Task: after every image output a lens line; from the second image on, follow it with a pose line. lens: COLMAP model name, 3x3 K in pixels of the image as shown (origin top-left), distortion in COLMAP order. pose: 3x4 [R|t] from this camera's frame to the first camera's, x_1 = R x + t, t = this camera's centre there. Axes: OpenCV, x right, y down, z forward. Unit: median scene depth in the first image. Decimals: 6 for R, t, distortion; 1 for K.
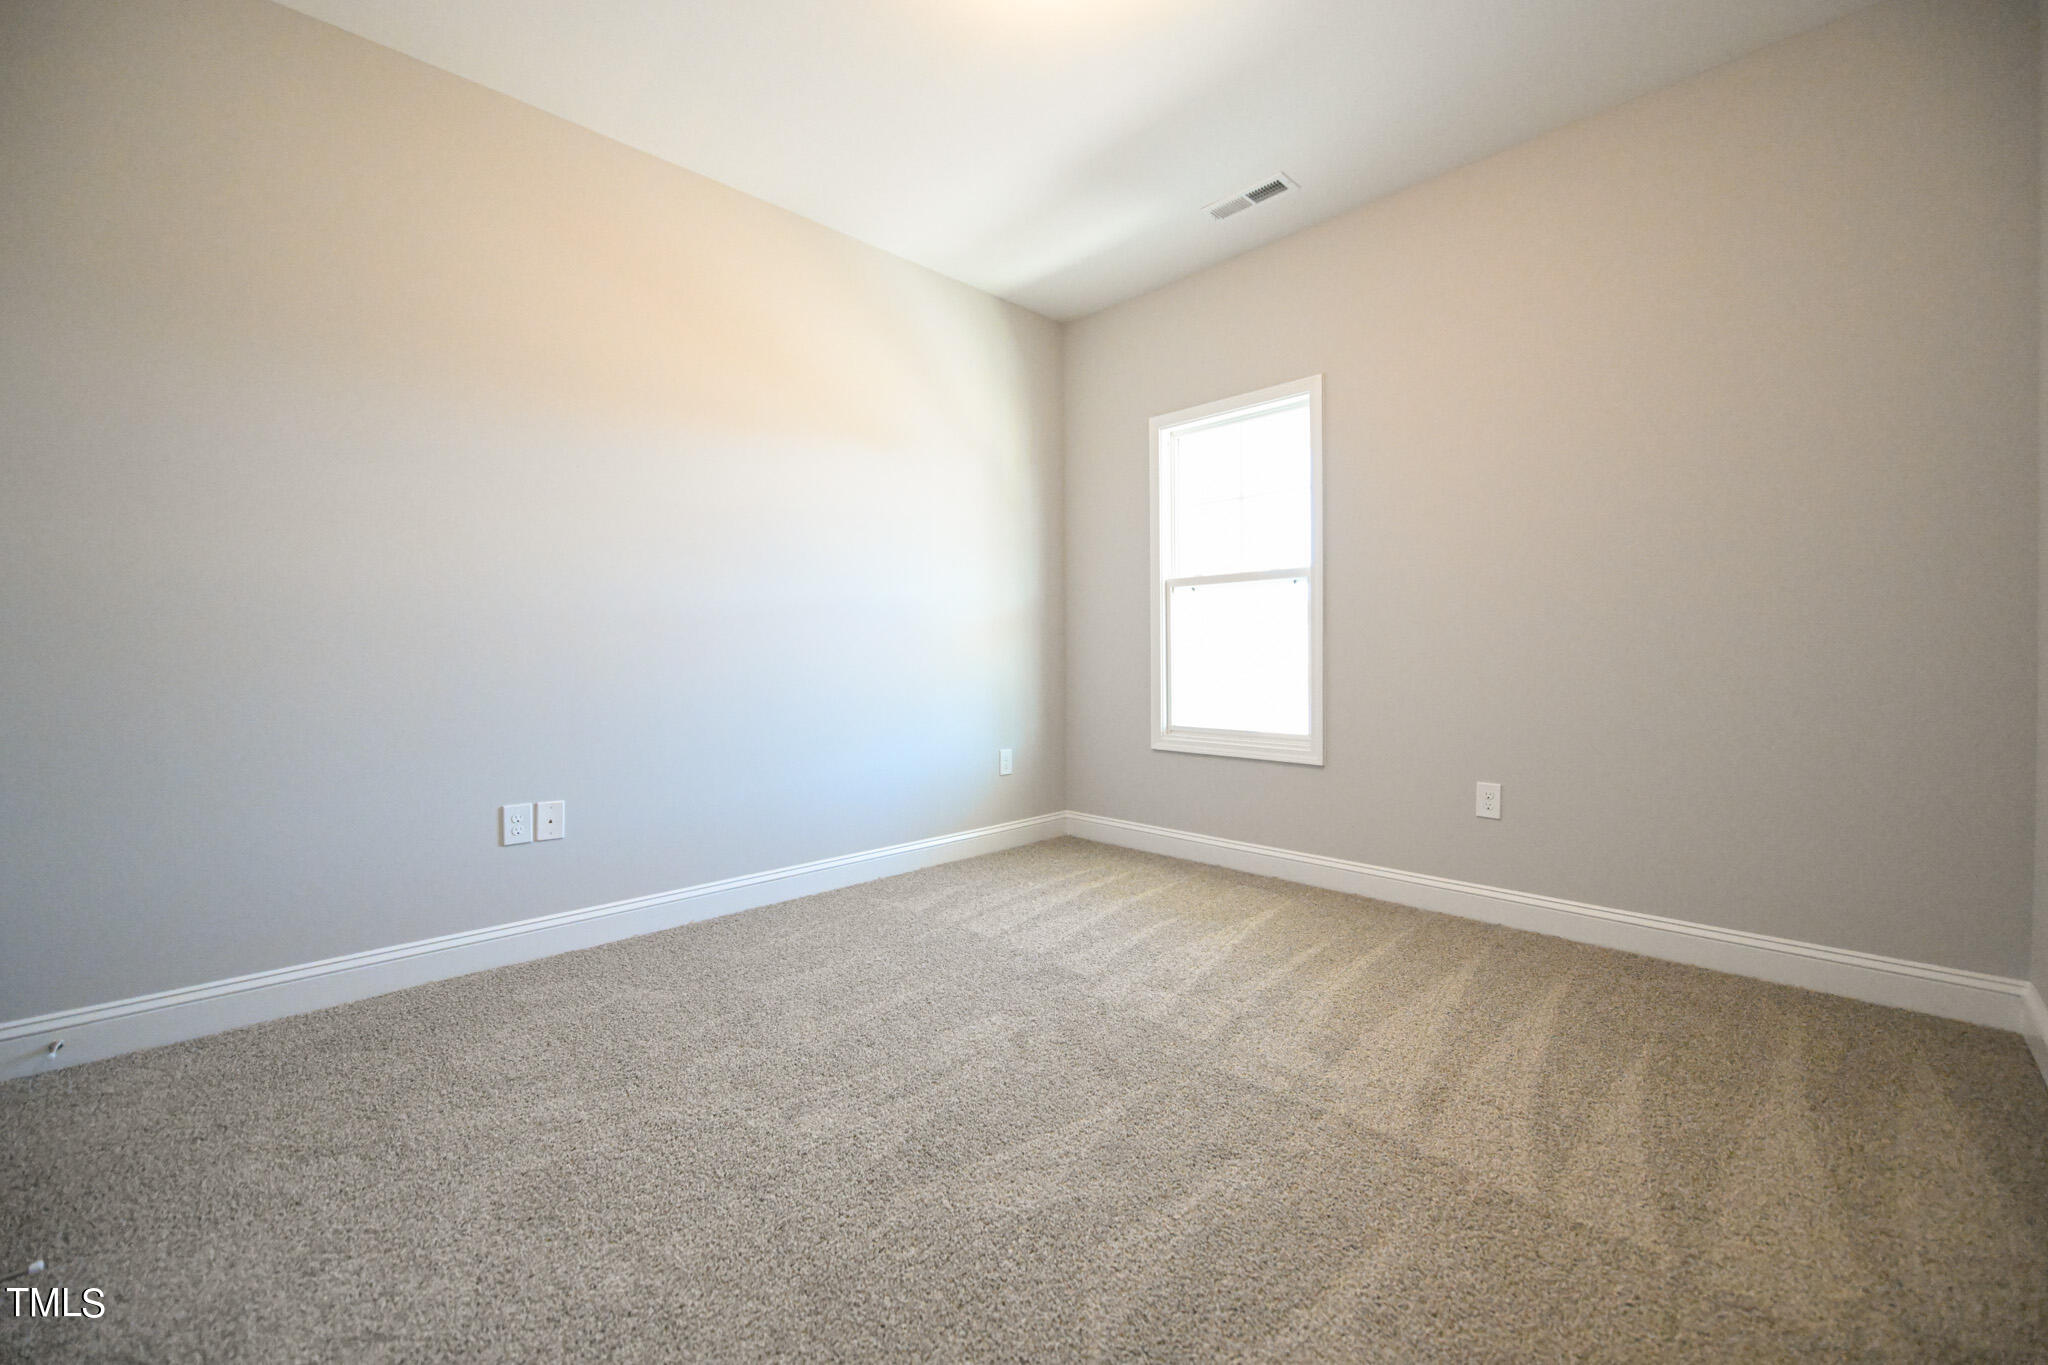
lens RADIAL K [[818.4, 0, 1022.4], [0, 818.4, 673.7], [0, 0, 1]] dist [-0.004872, -0.000607]
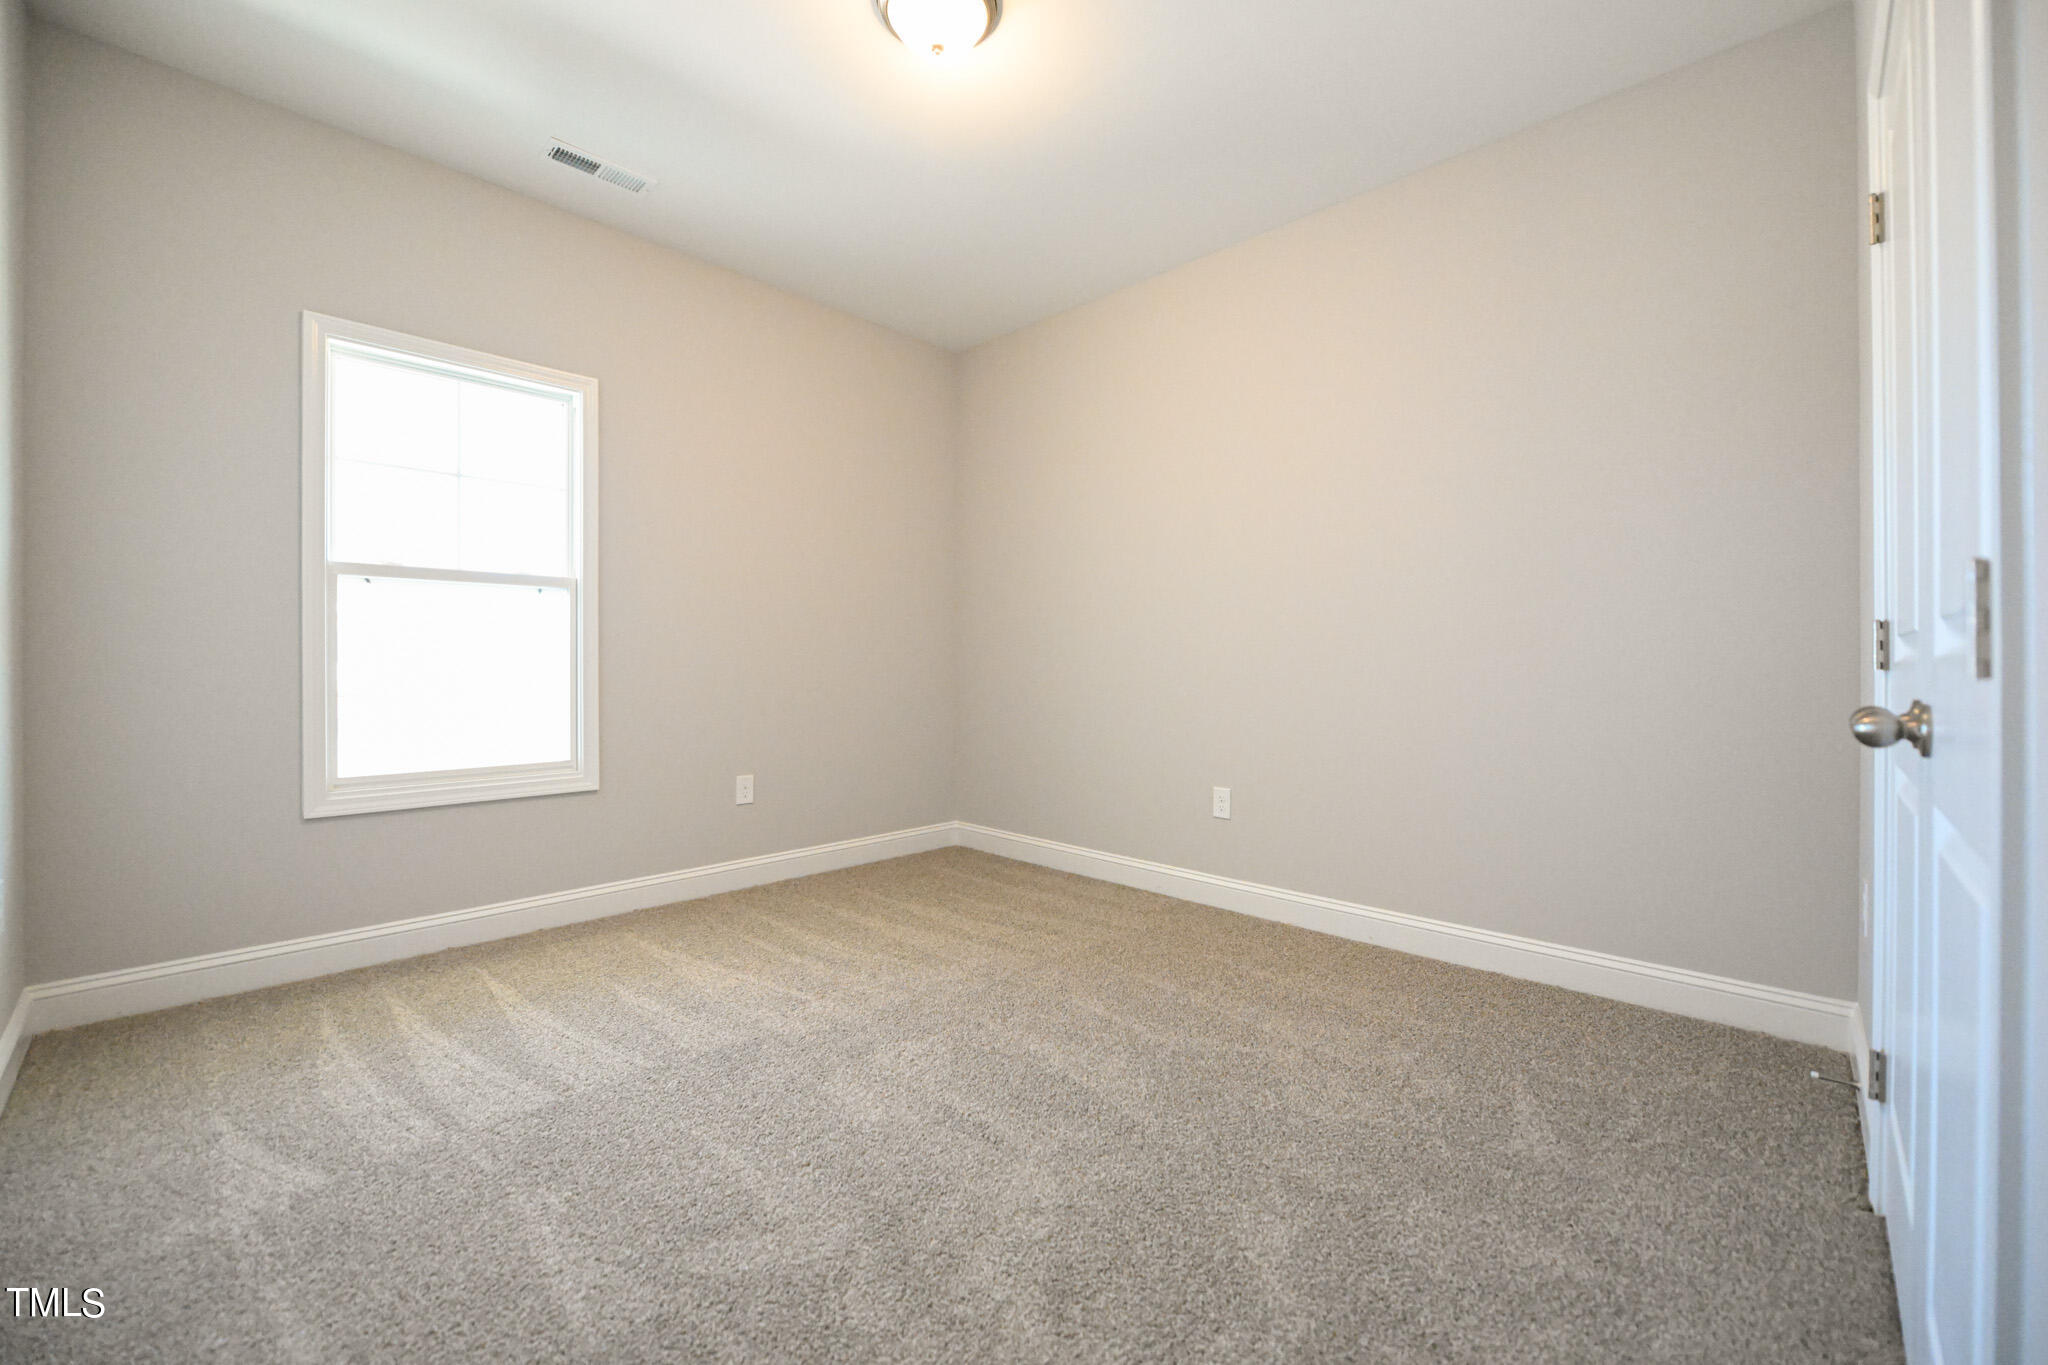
lens RADIAL K [[818.4, 0, 1022.4], [0, 818.4, 673.7], [0, 0, 1]] dist [-0.004872, -0.000607]
pose [[-0.042324, -0.003466, 0.999098, -0.615027], [0.018408, 0.999822, 0.004248, -0.018170], [-0.998934, 0.018571, -0.042252, 0.548102]]
